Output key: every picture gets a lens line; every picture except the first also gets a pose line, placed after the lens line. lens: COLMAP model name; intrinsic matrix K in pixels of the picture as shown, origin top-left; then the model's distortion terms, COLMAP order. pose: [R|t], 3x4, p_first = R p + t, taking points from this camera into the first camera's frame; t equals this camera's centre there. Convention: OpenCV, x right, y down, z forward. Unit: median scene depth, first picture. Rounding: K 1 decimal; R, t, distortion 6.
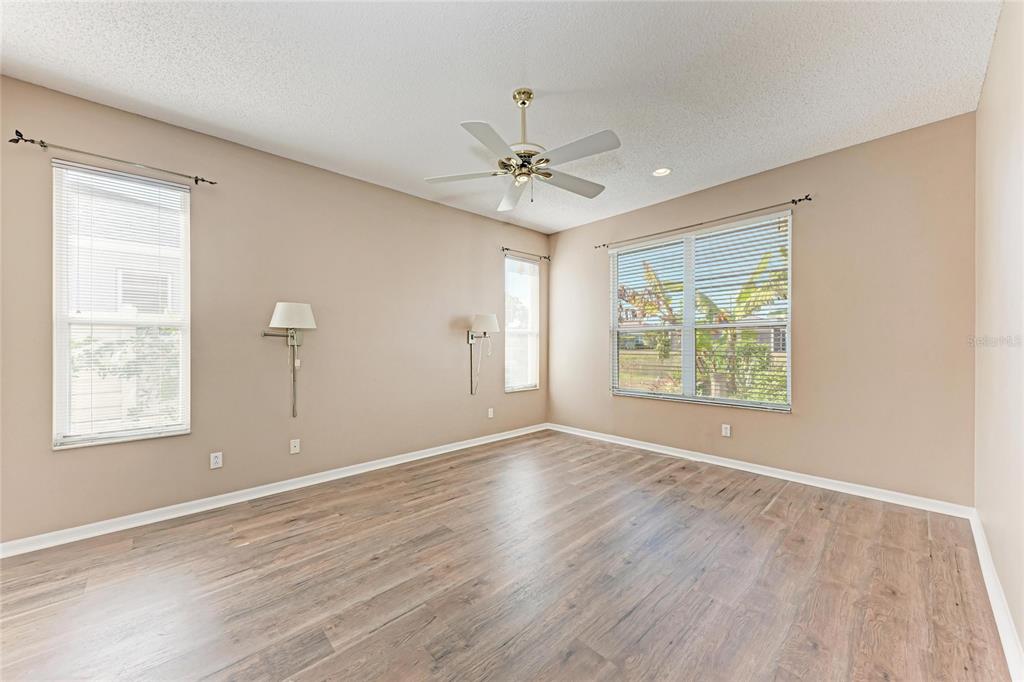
lens RADIAL K [[376.4, 0, 504.5], [0, 376.4, 346.4], [0, 0, 1]] dist [0.006885, -0.000148]
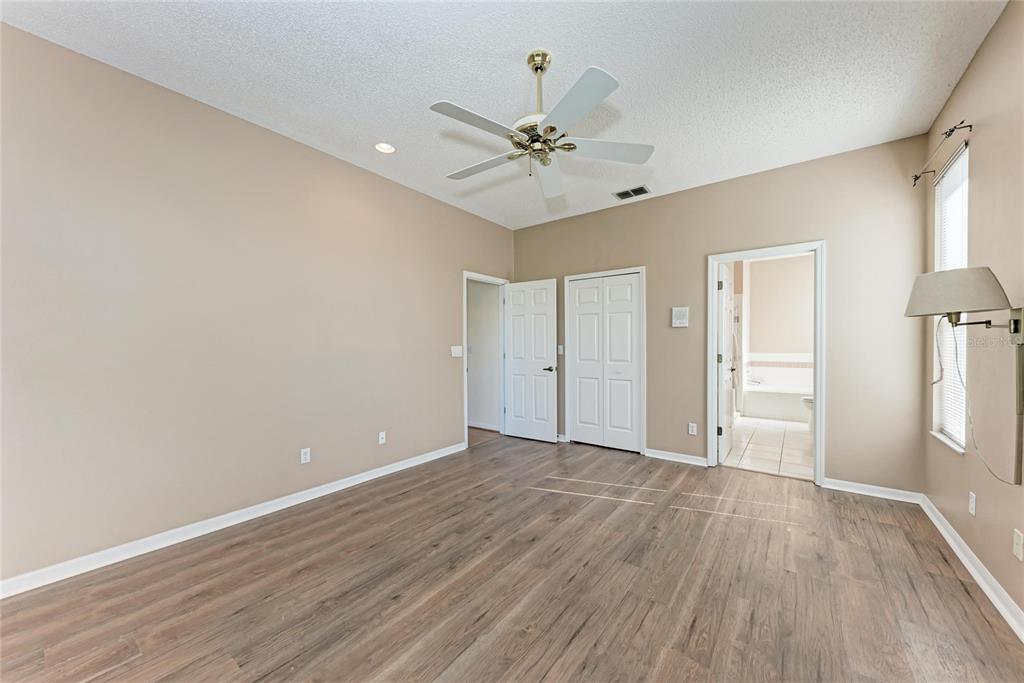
lens RADIAL K [[376.4, 0, 504.5], [0, 376.4, 346.9], [0, 0, 1]] dist [0.006885, -0.000148]
pose [[-0.985297, 0.010564, -0.170521, 0.249471], [0.007827, 0.999830, 0.016715, -0.015136], [0.170669, 0.015134, -0.985212, 1.679586]]
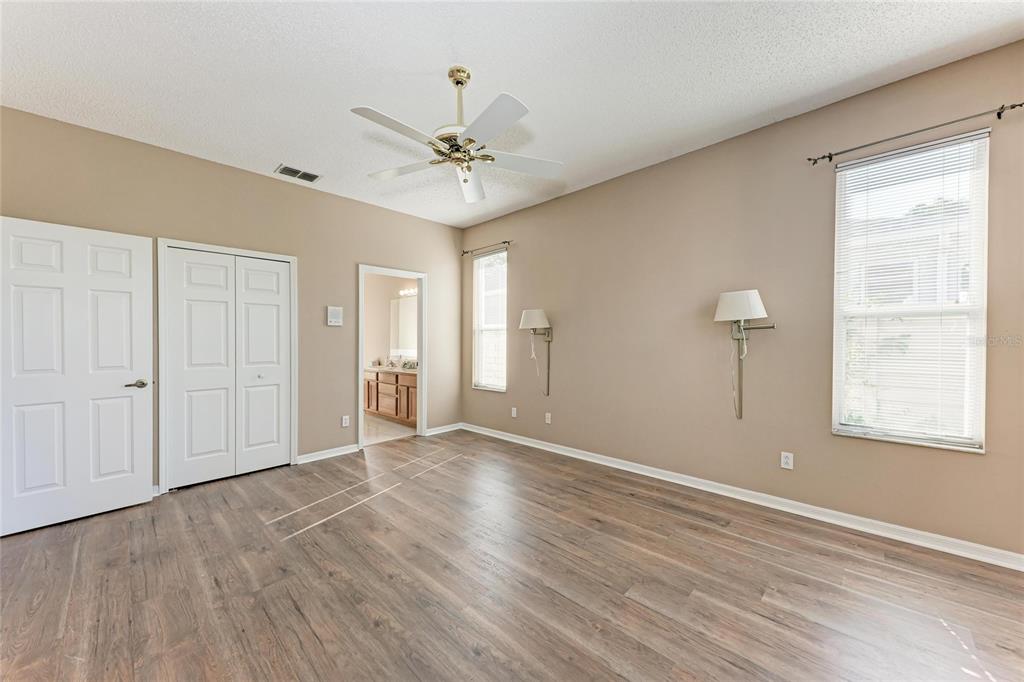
lens RADIAL K [[374.9, 0, 522.5], [0, 374.9, 349.5], [0, 0, 1]] dist [0.000181, -0.000369]
pose [[0.076970, 0.030392, -0.996570, 0.884002], [-0.002560, 0.999538, 0.030285, -0.014808], [0.997030, 0.000220, 0.077012, 0.990608]]
